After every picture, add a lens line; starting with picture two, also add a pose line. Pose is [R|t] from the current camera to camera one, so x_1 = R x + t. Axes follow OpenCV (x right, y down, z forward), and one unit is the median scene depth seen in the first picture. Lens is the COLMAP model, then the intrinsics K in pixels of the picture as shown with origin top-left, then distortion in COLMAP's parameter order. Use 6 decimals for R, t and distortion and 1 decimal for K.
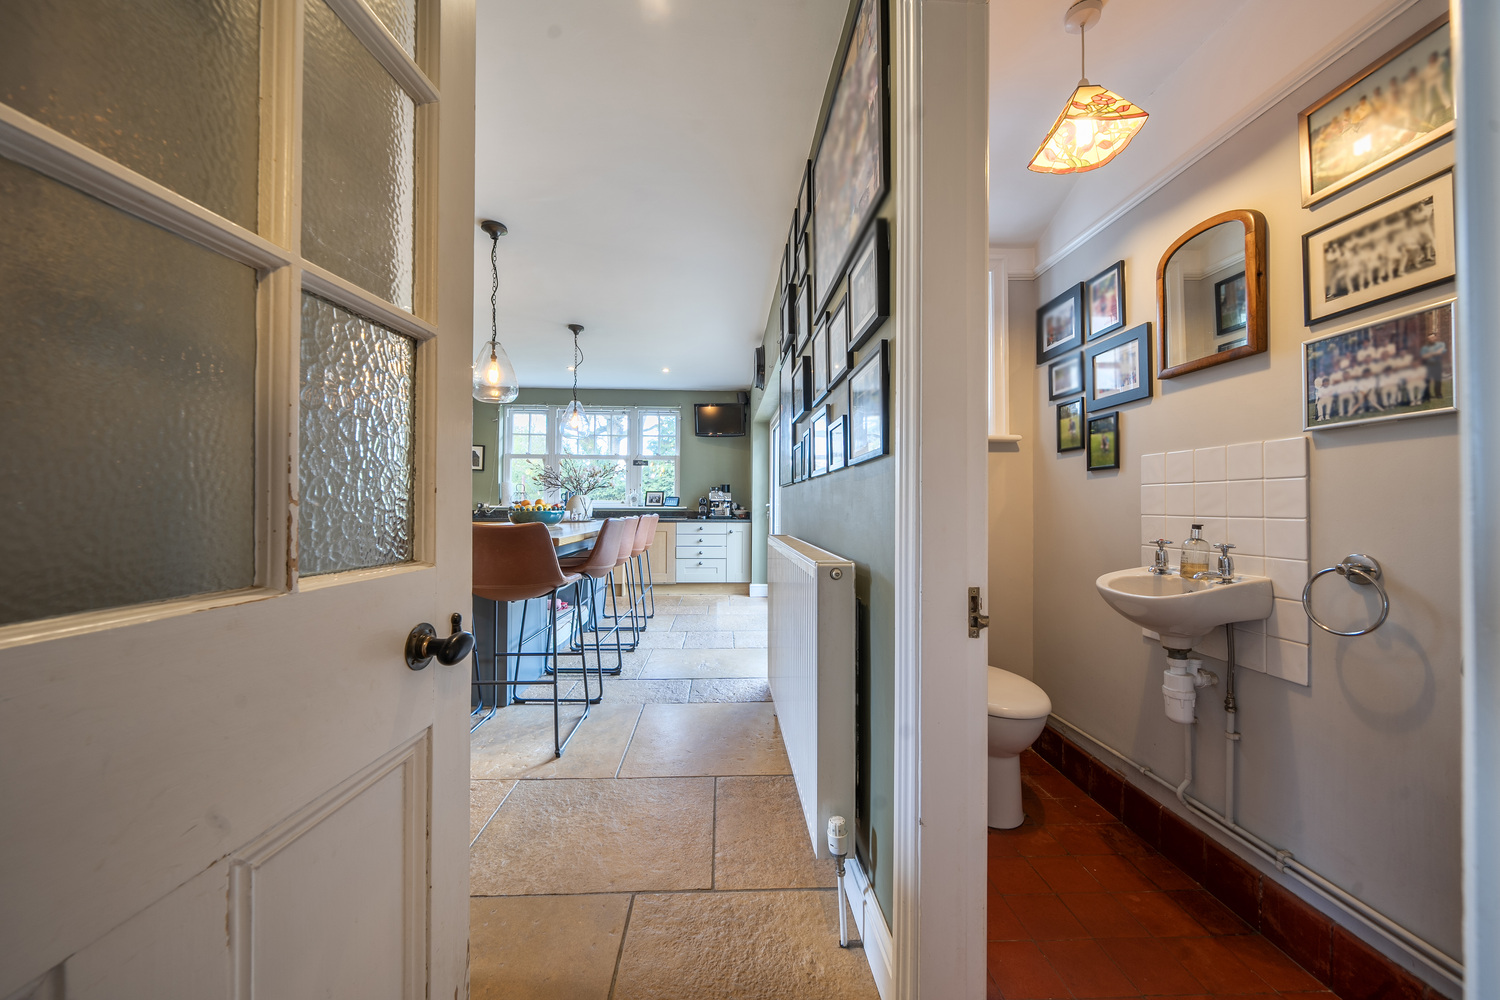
lens RADIAL K [[507.5, 0, 754.7], [0, 507.5, 499.2], [0, 0, 1]] dist [-0.005671, -0.000084]
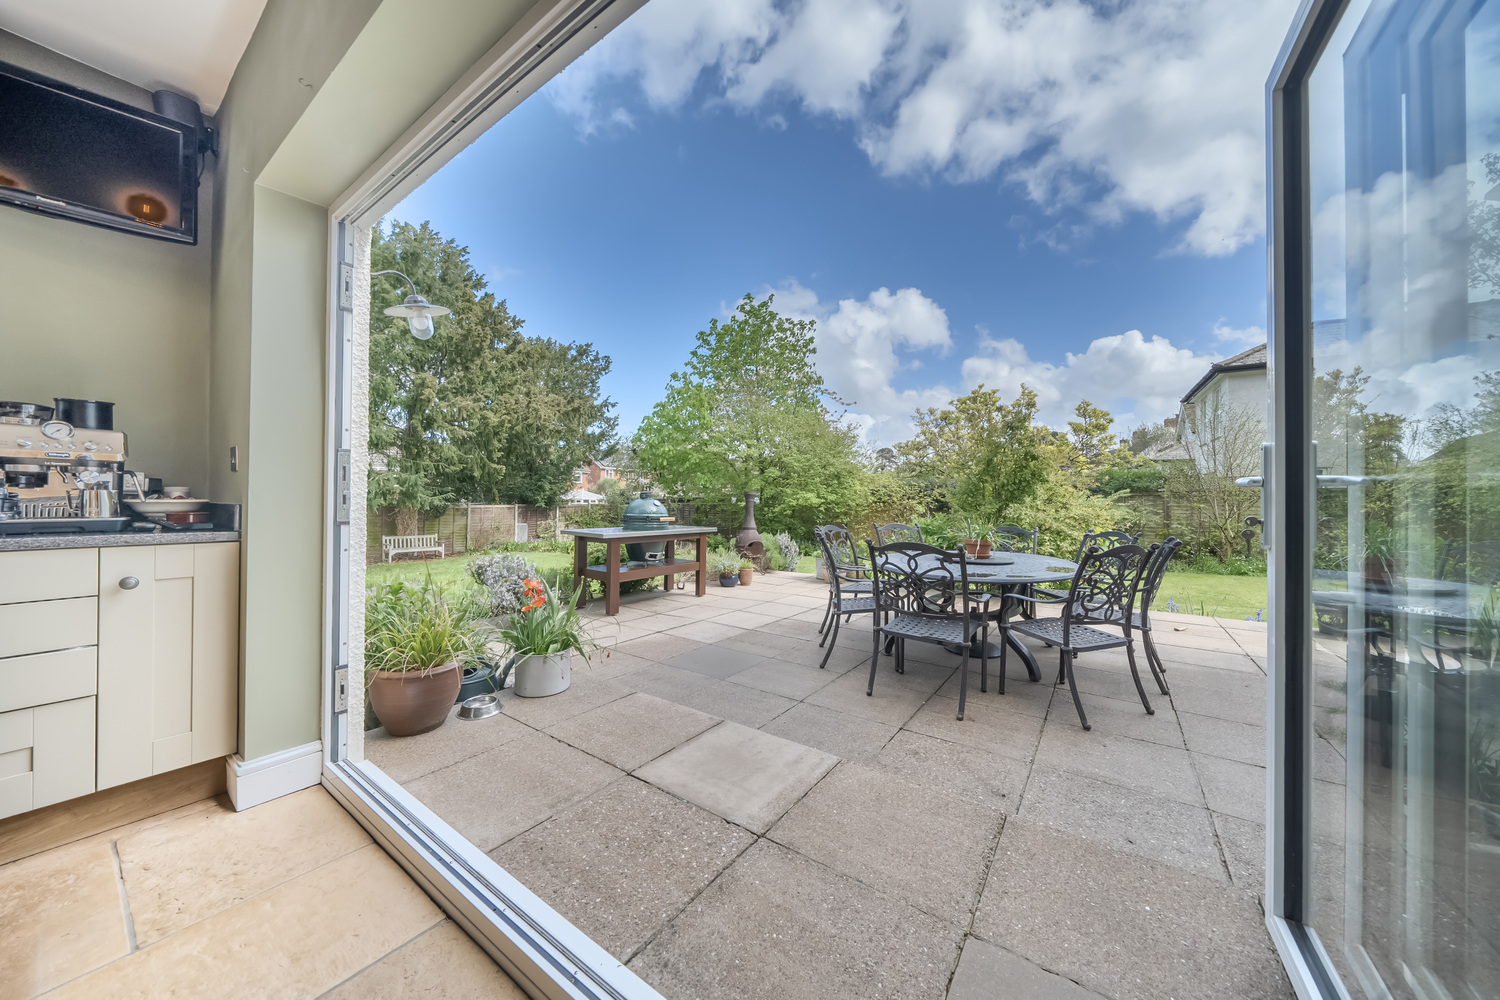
lens RADIAL K [[507.5, 0, 744.0], [0, 507.5, 498.2], [0, 0, 1]] dist [-0.005671, -0.000084]
pose [[0.627706, 0.003409, 0.778443, -0.047444], [-0.011946, 0.999915, 0.005253, 0.016671], [-0.778359, -0.012596, 0.627693, 0.586220]]
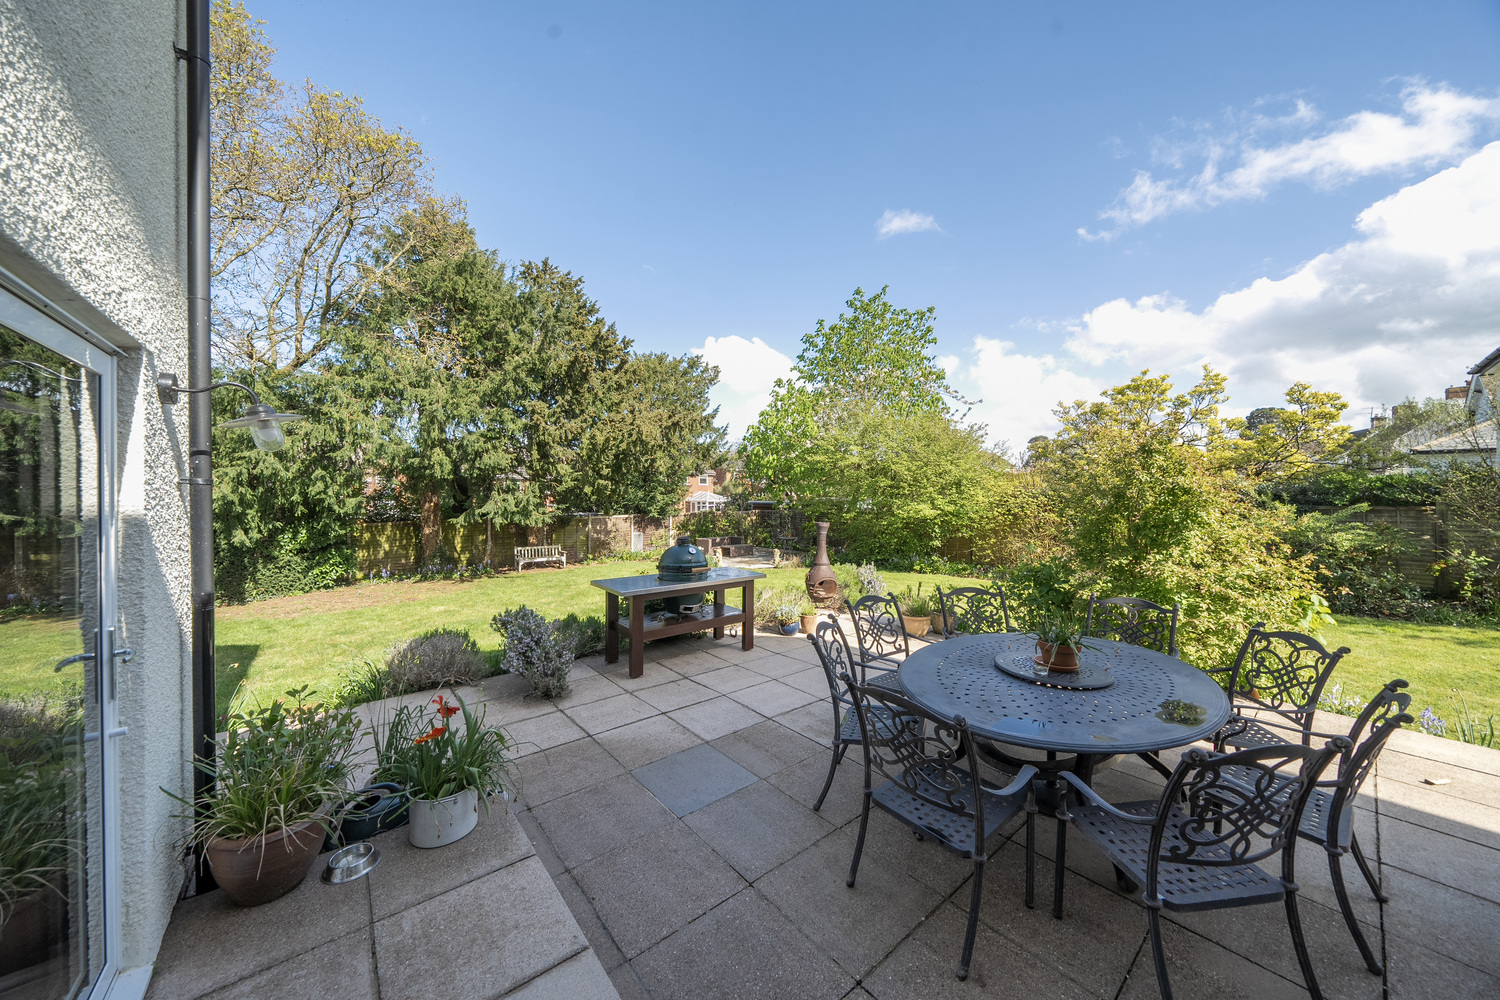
lens RADIAL K [[507.5, 0, 743.1], [0, 507.5, 495.1], [0, 0, 1]] dist [-0.005671, -0.000084]
pose [[0.806858, -0.005912, 0.590716, 0.146407], [0.000428, 0.999956, 0.009422, -0.070309], [-0.590745, -0.007349, 0.806825, 0.556739]]
